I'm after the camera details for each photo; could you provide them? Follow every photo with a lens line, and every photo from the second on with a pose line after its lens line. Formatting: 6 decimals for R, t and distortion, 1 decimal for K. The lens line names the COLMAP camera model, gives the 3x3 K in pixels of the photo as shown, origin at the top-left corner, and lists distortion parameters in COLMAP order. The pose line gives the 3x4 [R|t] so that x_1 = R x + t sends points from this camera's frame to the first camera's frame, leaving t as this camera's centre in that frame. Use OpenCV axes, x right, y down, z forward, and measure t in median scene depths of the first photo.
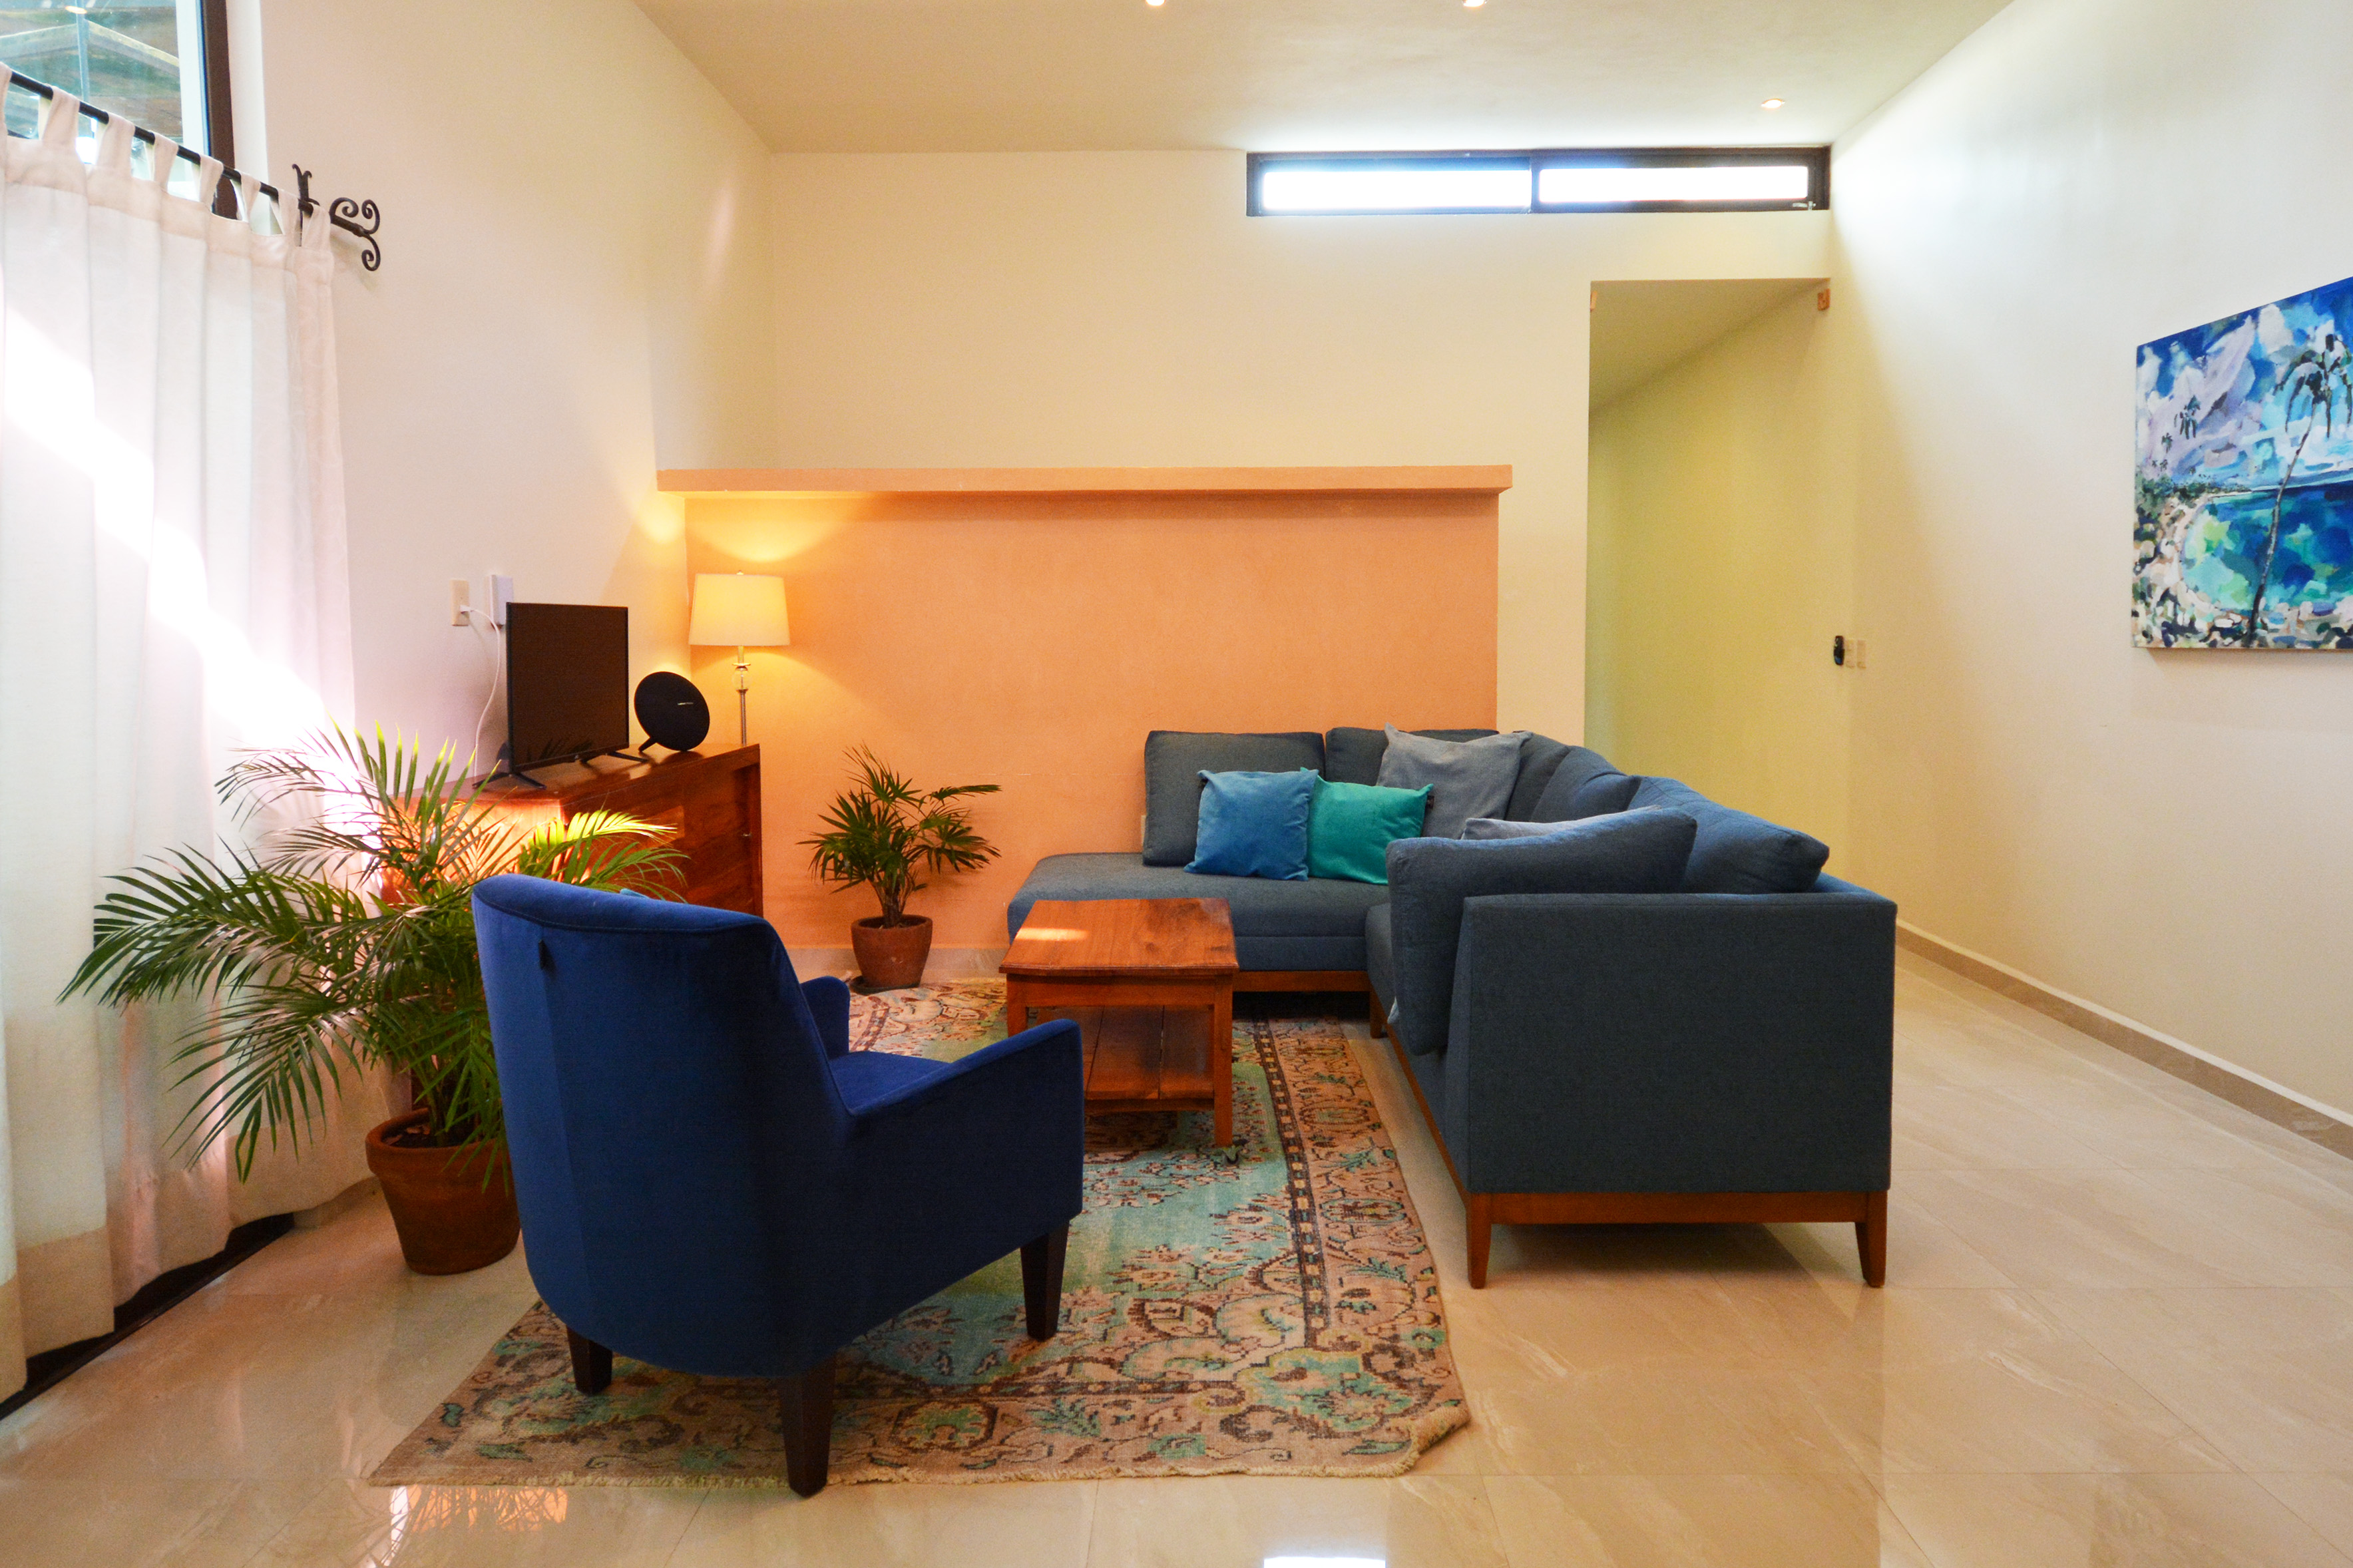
lens RADIAL K [[1314.4, 0, 1178.4], [0, 1314.4, 703.1], [0, 0, 1]] dist [-0.000756, -0.000026]
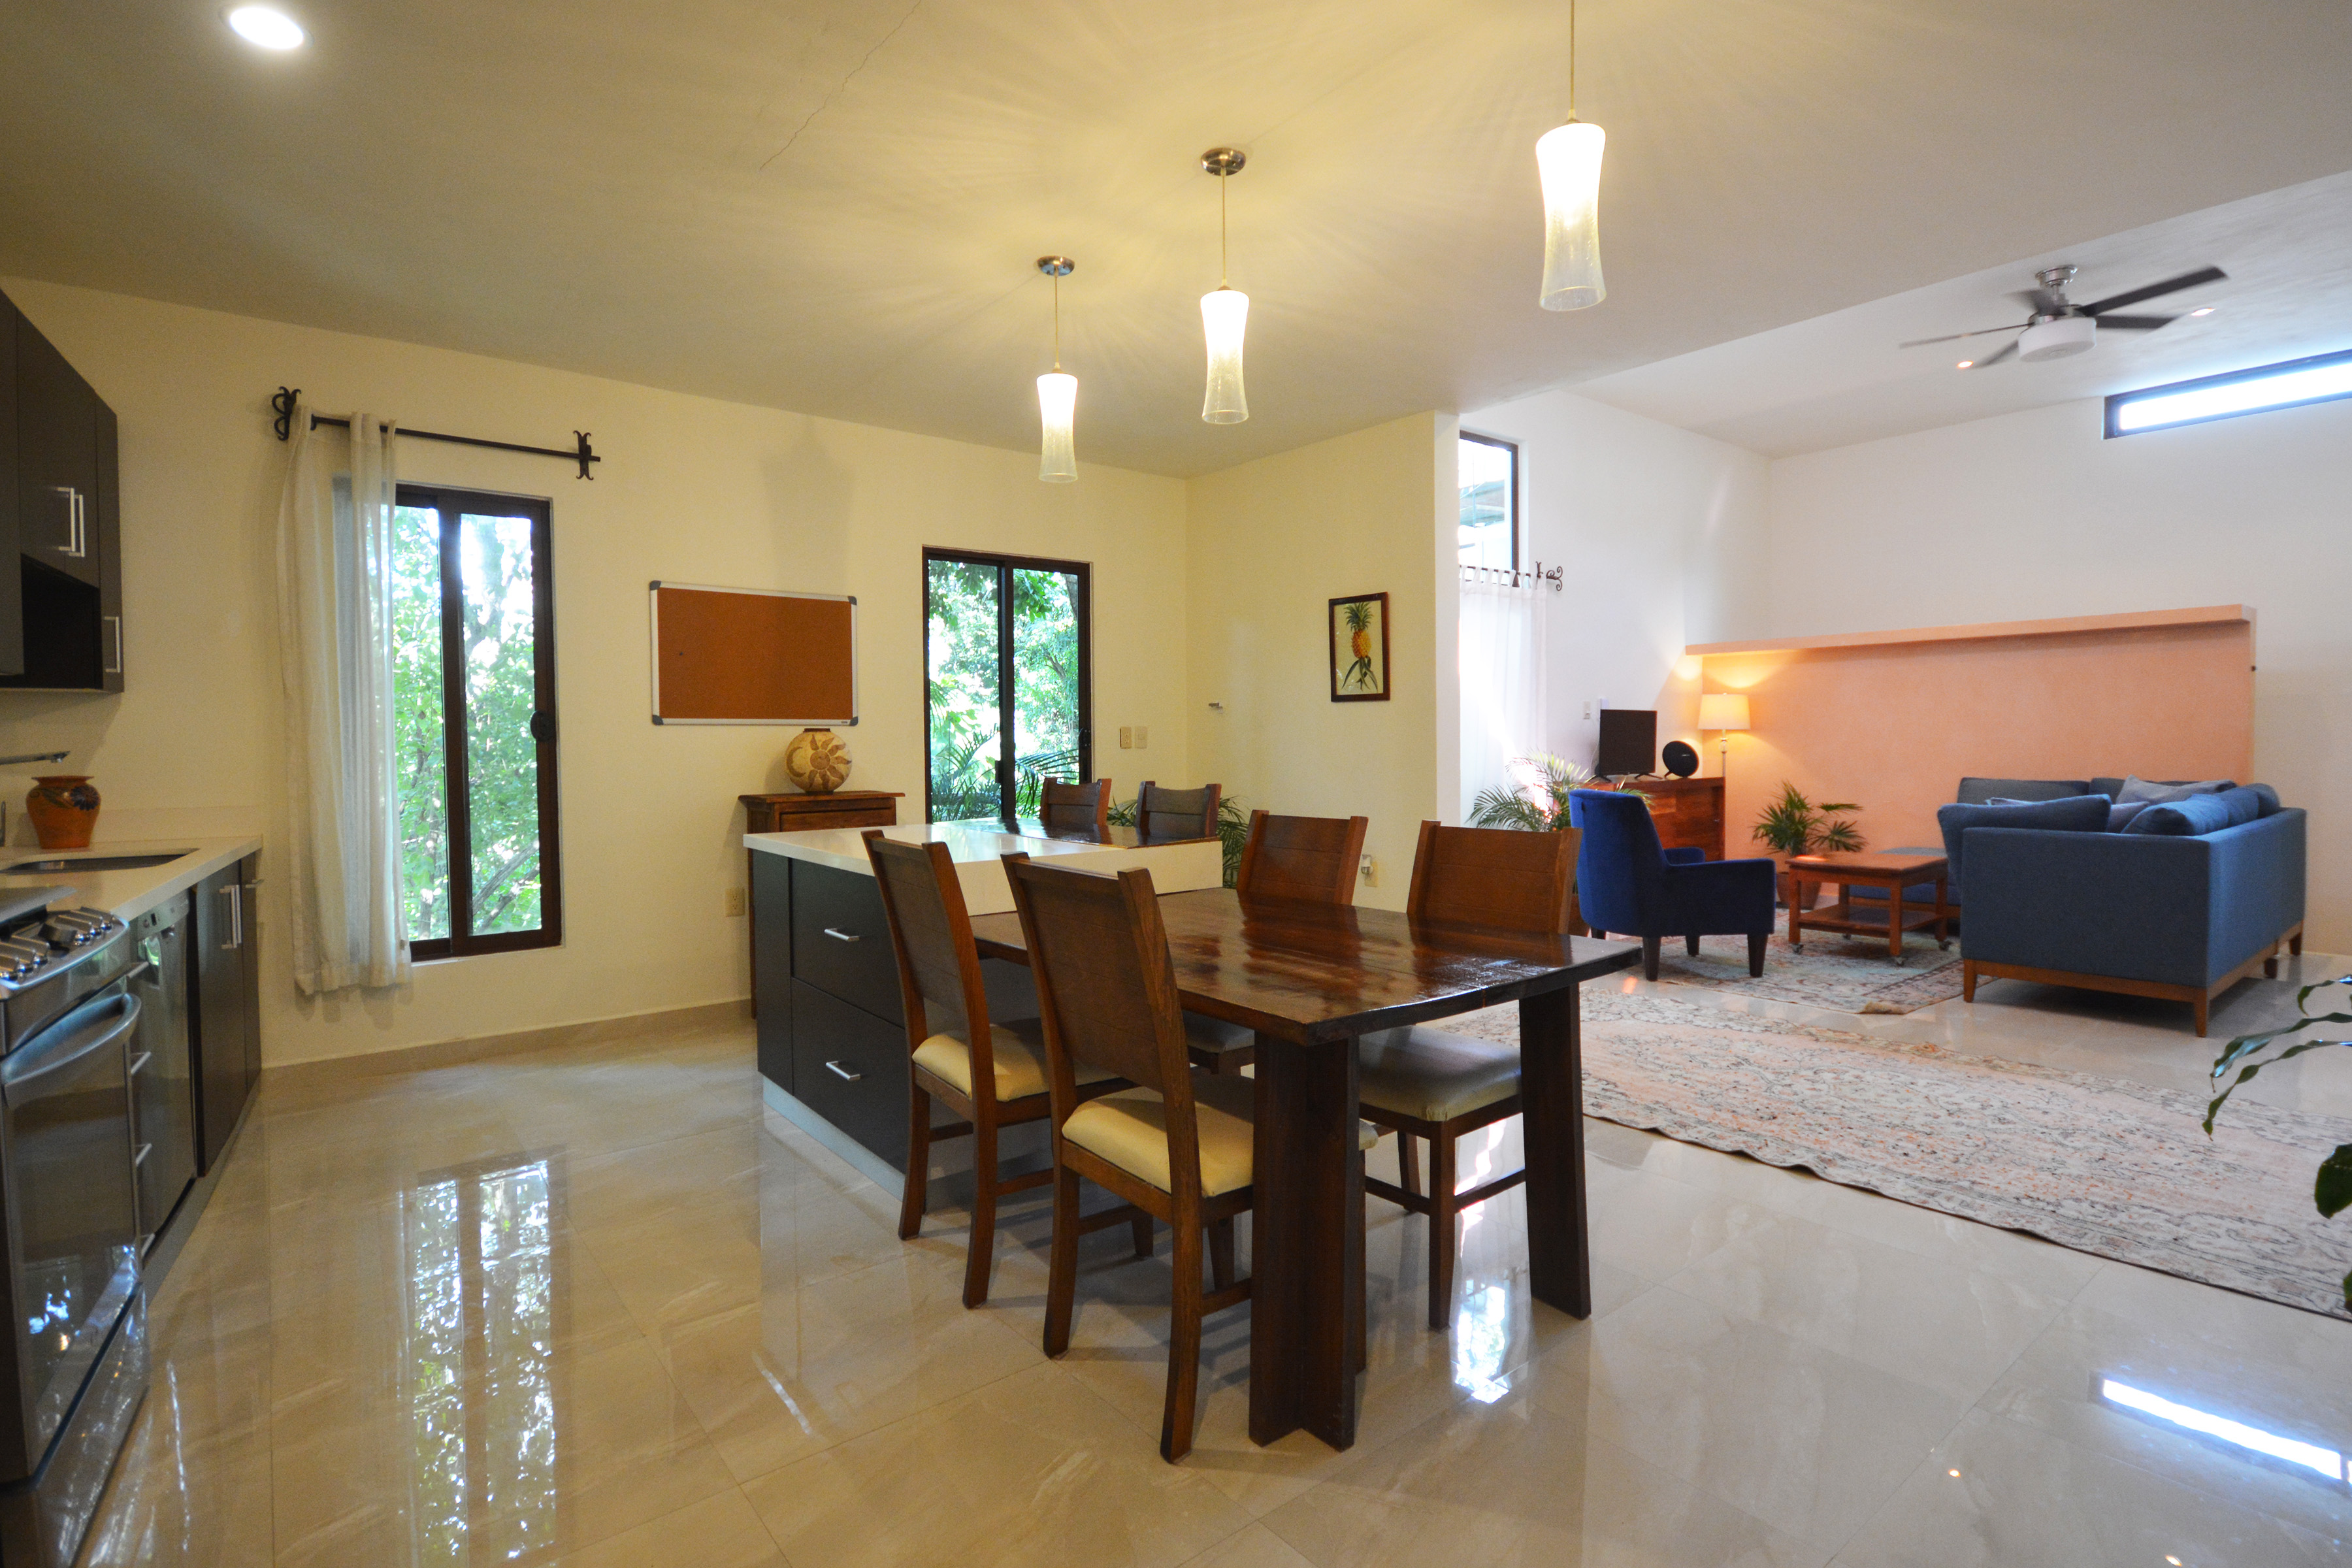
lens RADIAL K [[1139.6, 0, 1176.0], [0, 1139.6, 784.0], [0, 0, 1]] dist [0.000018, 0.000327]
pose [[0.618771, 0.029181, -0.785029, 0.682164], [-0.042417, 0.999093, 0.003704, 0.090214], [0.784425, 0.031007, 0.619448, -0.965677]]
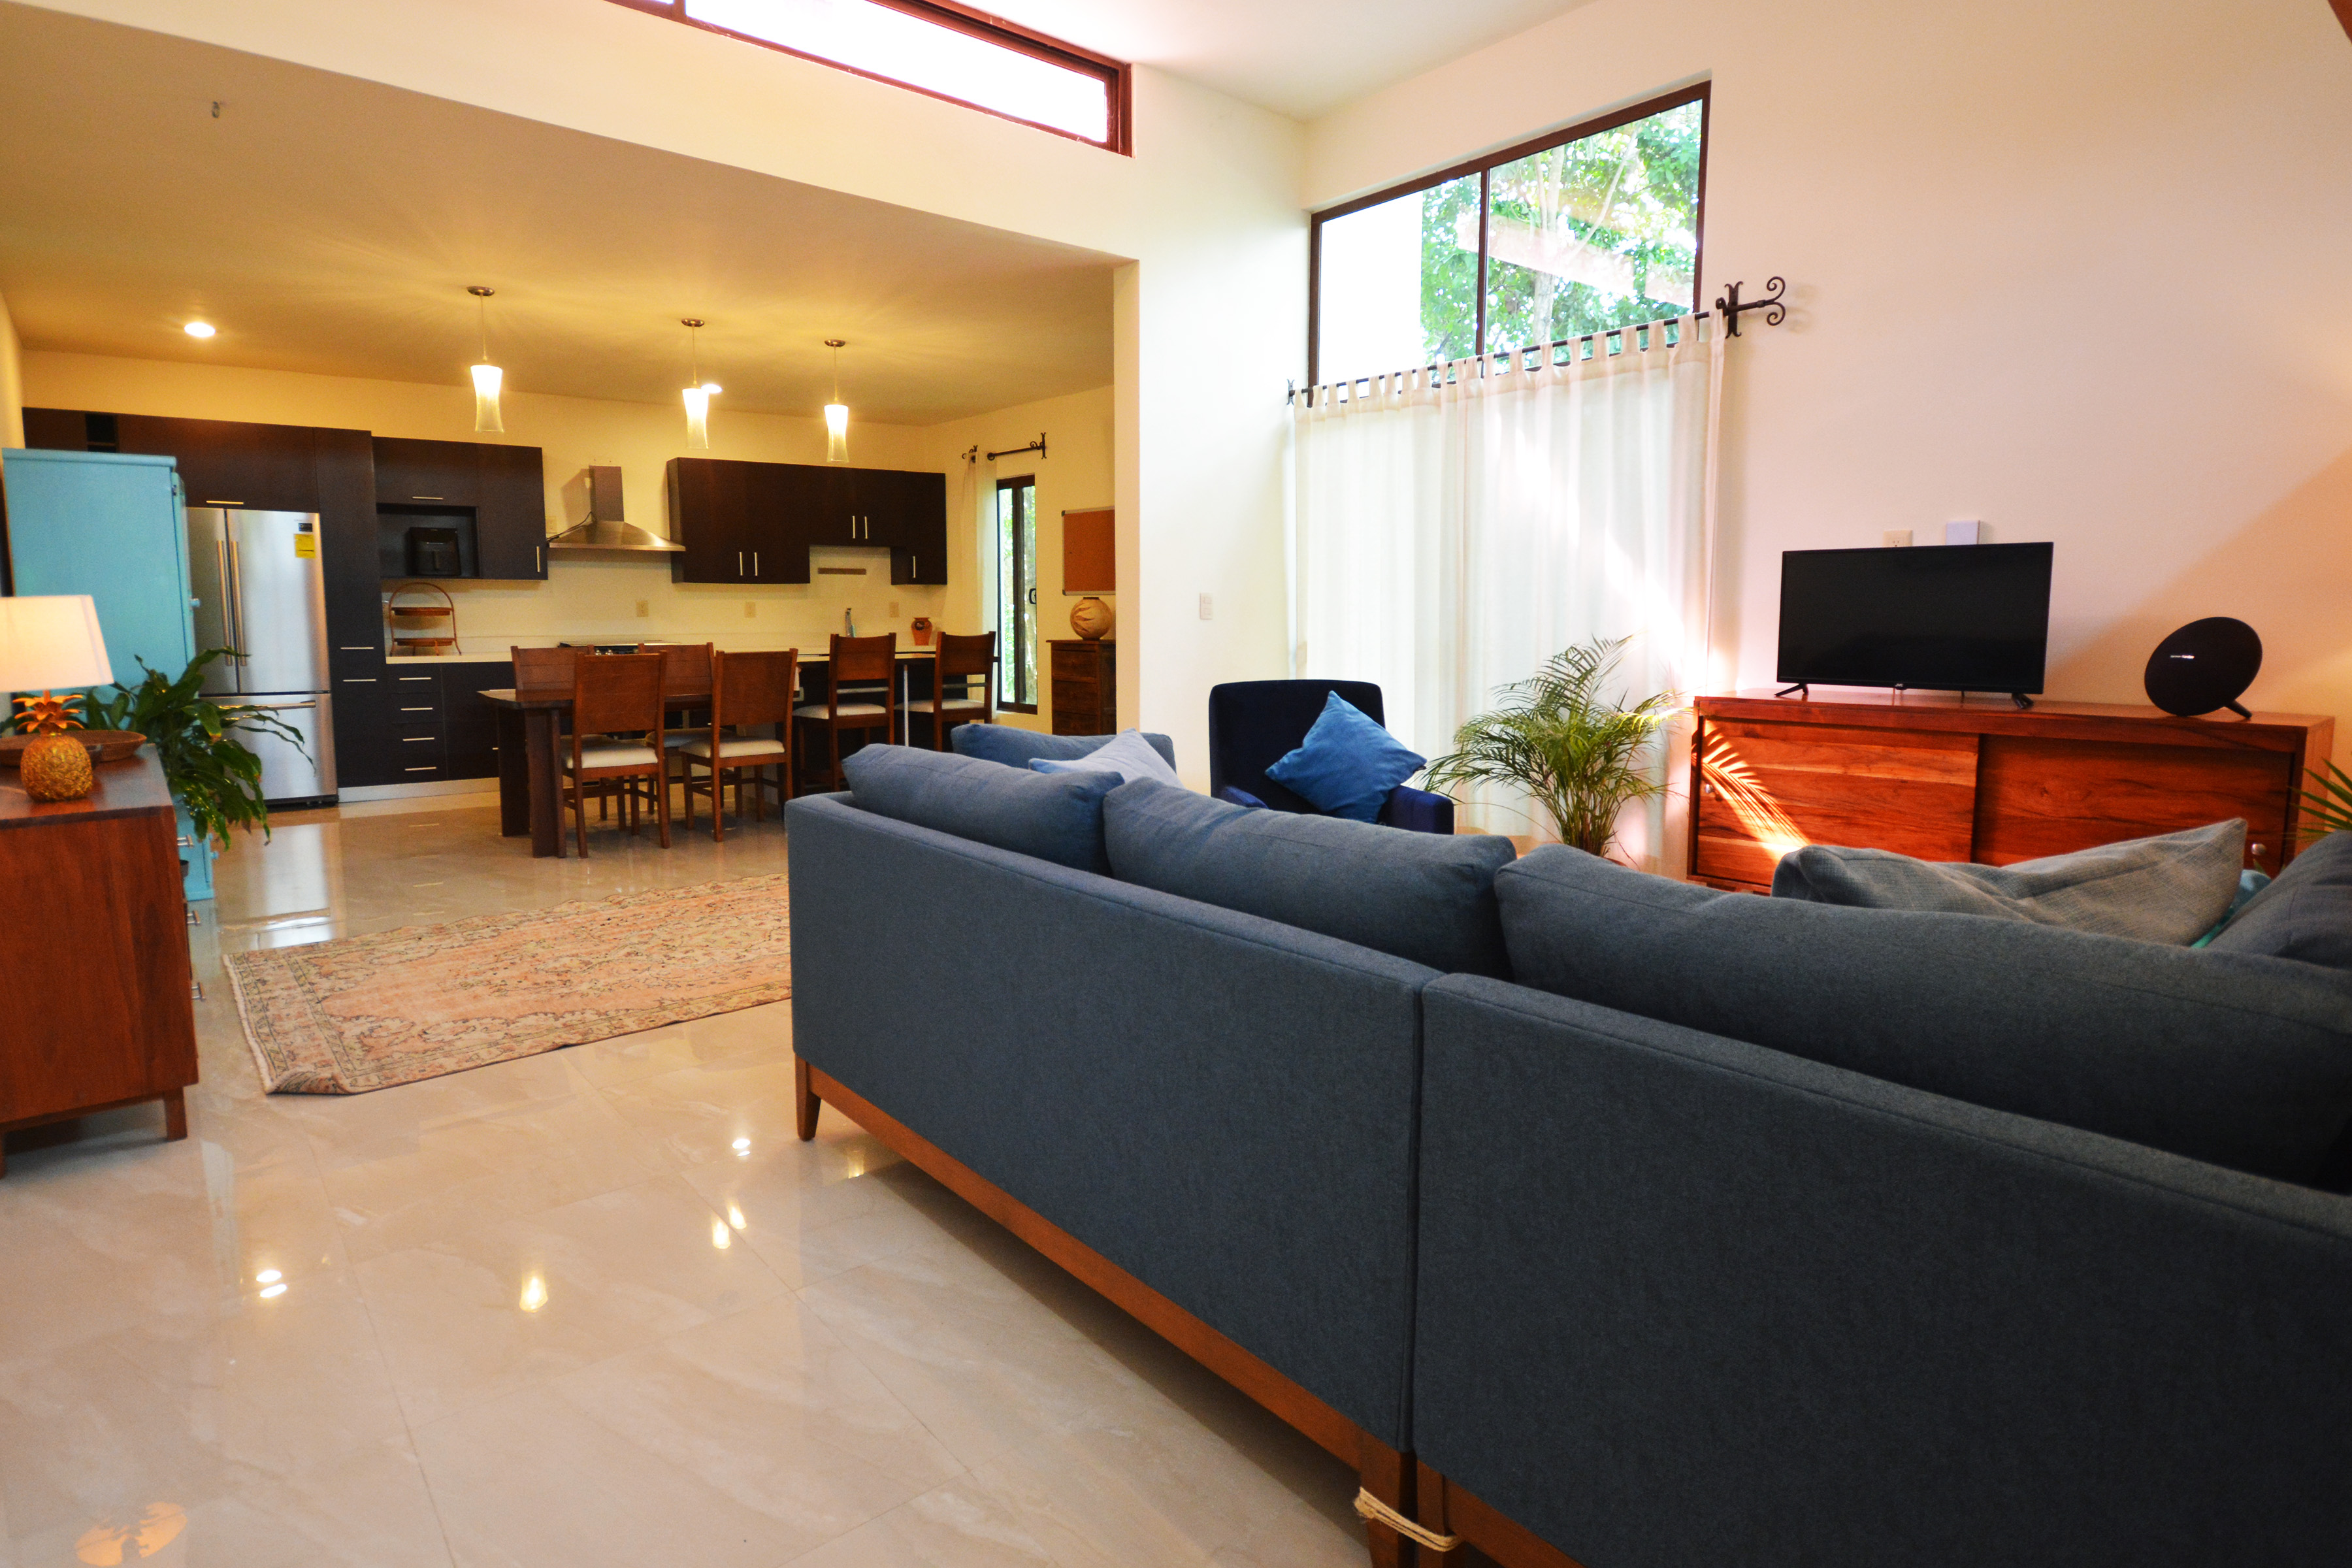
lens RADIAL K [[1236.4, 0, 1113.7], [0, 1236.4, 723.2], [0, 0, 1]] dist [0.038235, 0.000443]
pose [[-0.789109, 0.064969, -0.610808, 0.714965], [-0.030857, 0.988942, 0.145054, -0.061076], [0.613478, 0.133311, -0.778379, 1.463163]]
